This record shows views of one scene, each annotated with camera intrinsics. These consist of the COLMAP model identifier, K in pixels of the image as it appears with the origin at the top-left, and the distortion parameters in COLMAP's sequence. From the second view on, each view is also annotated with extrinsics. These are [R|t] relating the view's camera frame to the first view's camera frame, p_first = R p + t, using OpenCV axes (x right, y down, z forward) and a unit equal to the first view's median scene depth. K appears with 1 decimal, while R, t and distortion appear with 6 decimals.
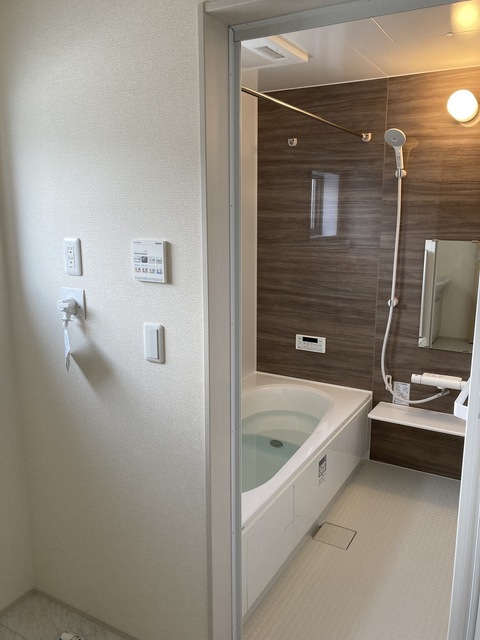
lens RADIAL K [[527.6, 0, 240.0], [0, 527.6, 320.0], [0, 0, 1]] dist [0.016974, 0.009040]
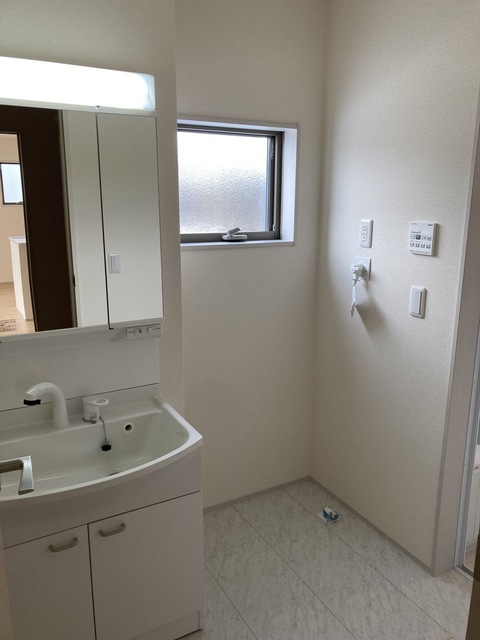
lens RADIAL K [[527.6, 0, 240.0], [0, 527.6, 320.0], [0, 0, 1]] dist [0.016974, 0.009040]
pose [[0.851277, 0.126332, -0.509281, 0.130102], [-0.112880, 0.991950, 0.057380, 0.061033], [0.512431, 0.008641, 0.858685, -0.334281]]
